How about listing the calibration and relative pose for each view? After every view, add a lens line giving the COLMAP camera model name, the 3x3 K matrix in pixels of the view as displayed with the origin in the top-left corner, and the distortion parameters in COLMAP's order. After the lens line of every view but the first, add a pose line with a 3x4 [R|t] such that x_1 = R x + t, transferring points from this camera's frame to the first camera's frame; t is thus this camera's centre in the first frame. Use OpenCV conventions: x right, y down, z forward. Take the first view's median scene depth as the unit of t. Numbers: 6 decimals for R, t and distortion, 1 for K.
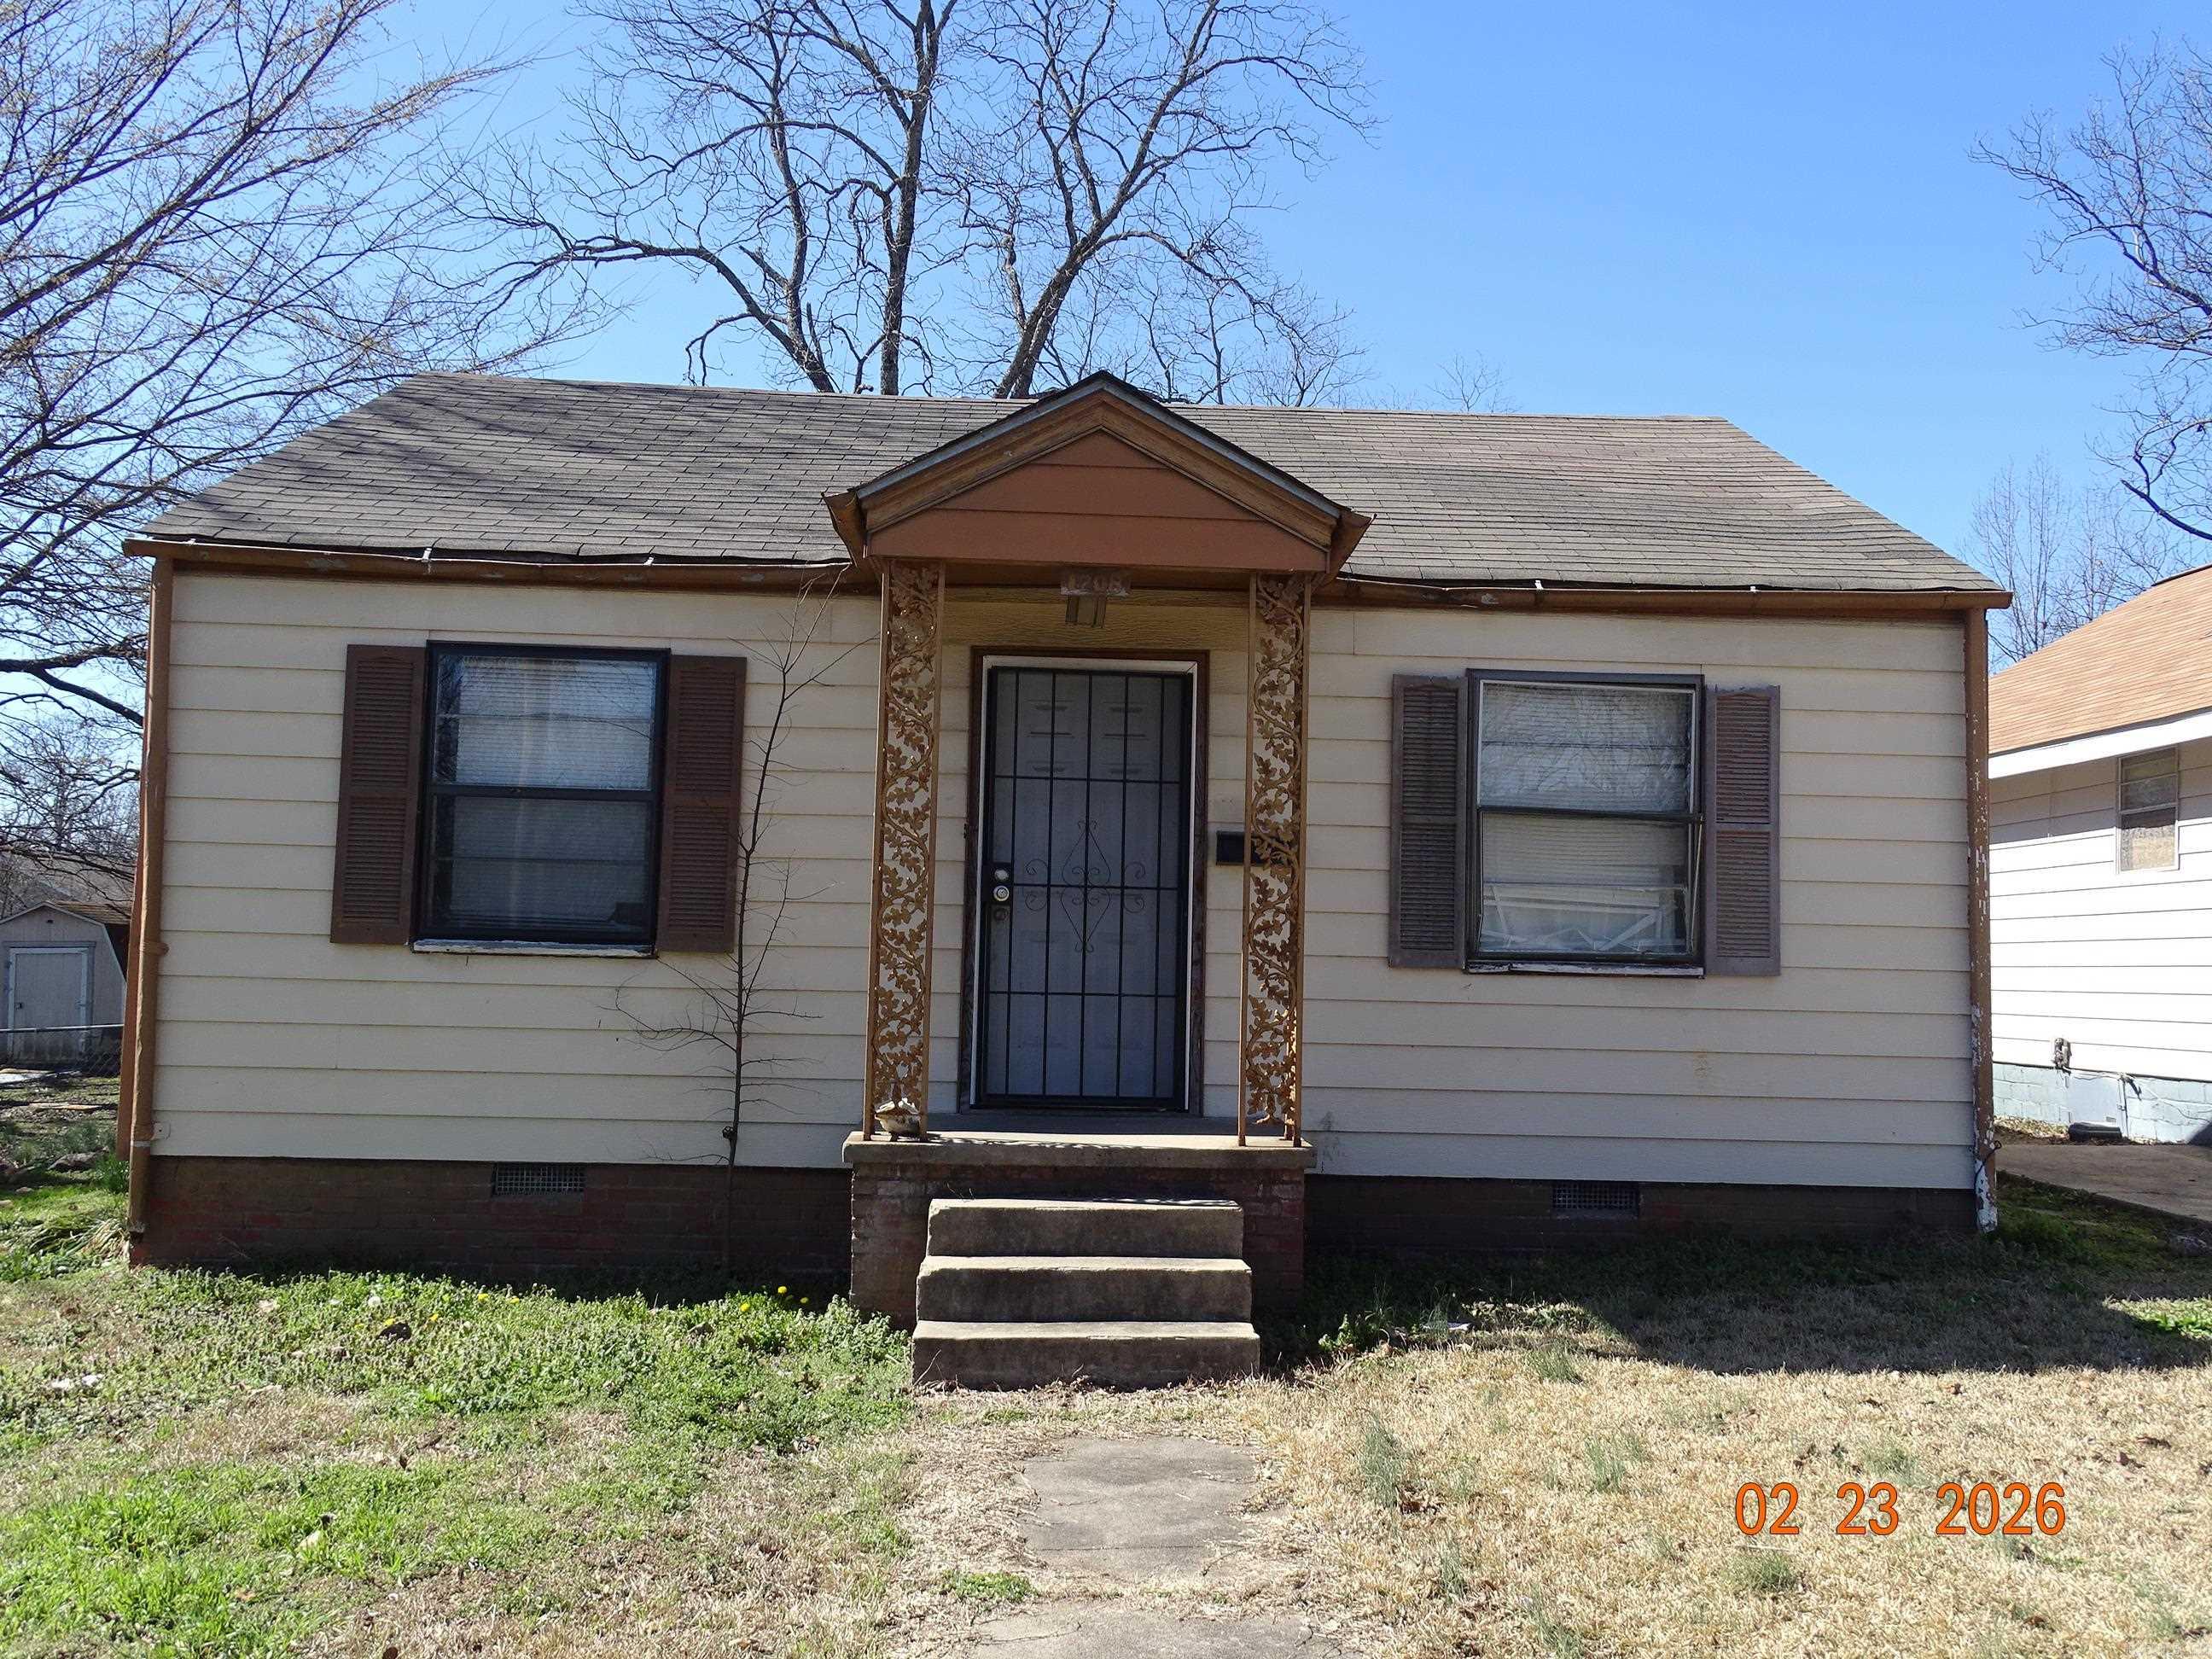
lens RADIAL K [[2020.0, 0, 1106.0], [0, 2020.0, 829.5], [0, 0, 1]] dist [0.015831, 0.008459]
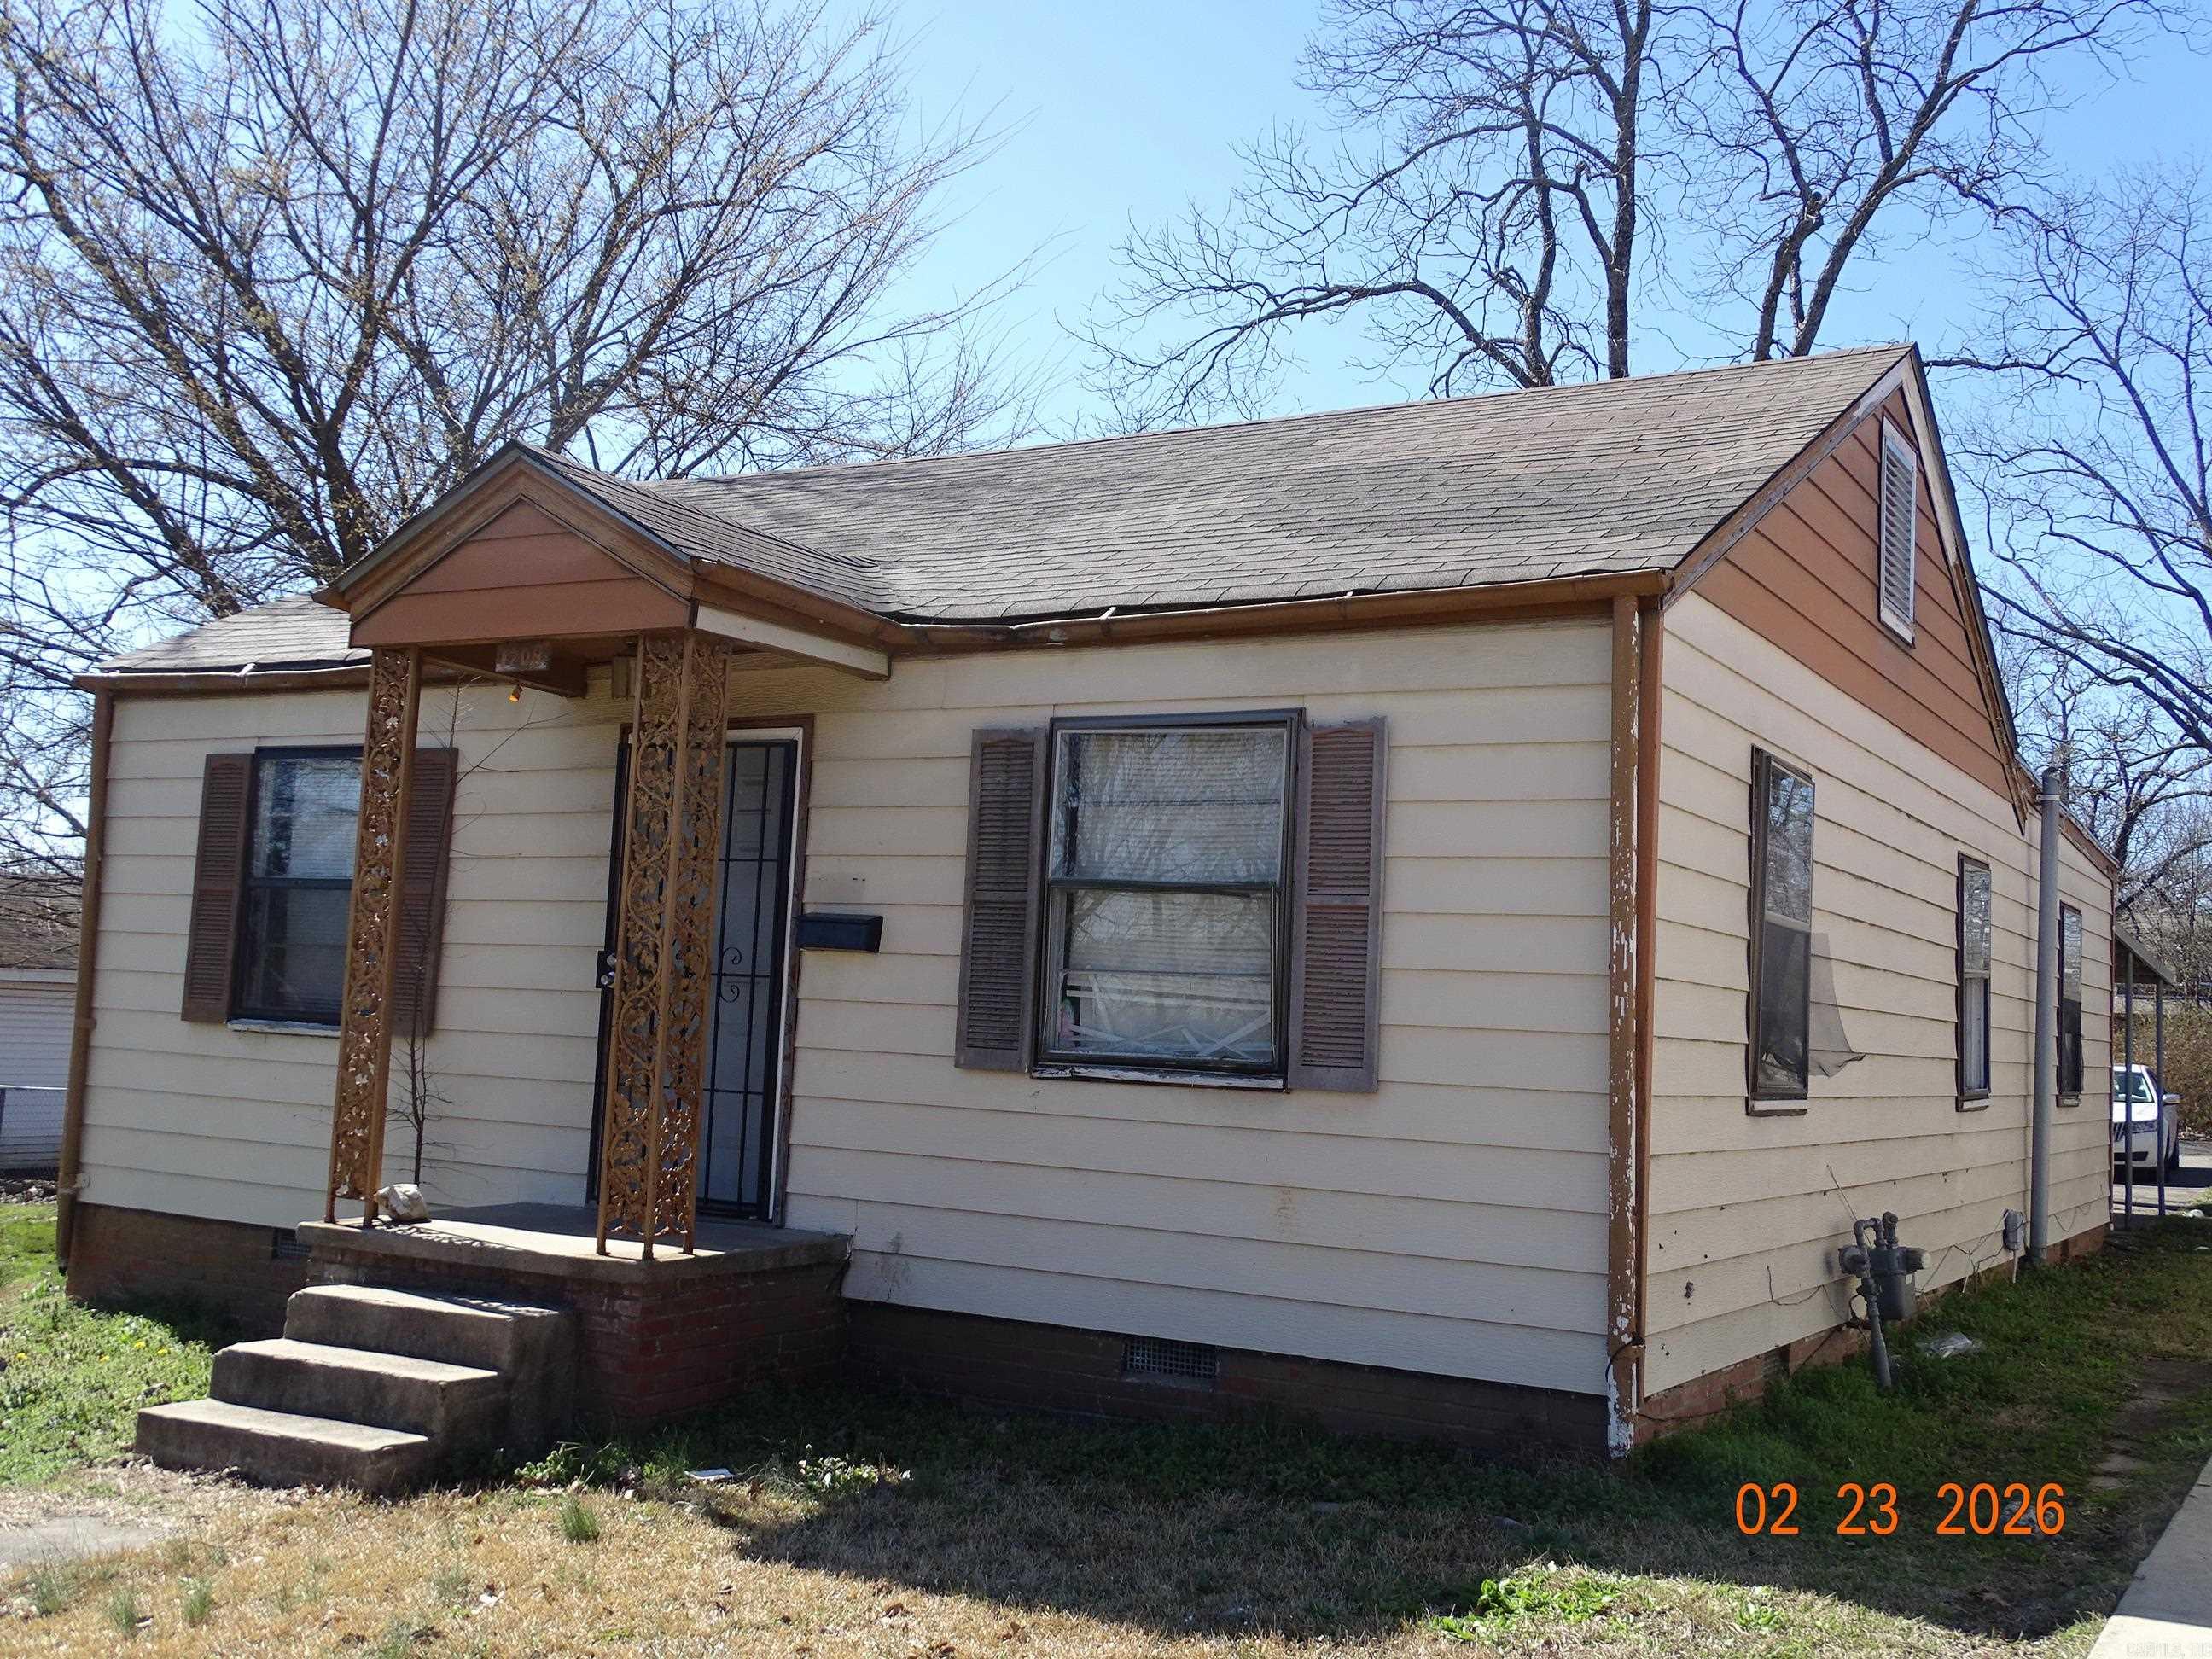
lens RADIAL K [[2250.7, 0, 1106.0], [0, 2250.7, 829.5], [0, 0, 1]] dist [-0.015489, 0.094848]
pose [[0.840548, -0.030873, -0.540856, 0.714807], [0.010828, 0.999133, -0.040203, 0.005595], [0.541628, 0.027937, 0.840154, 0.223016]]
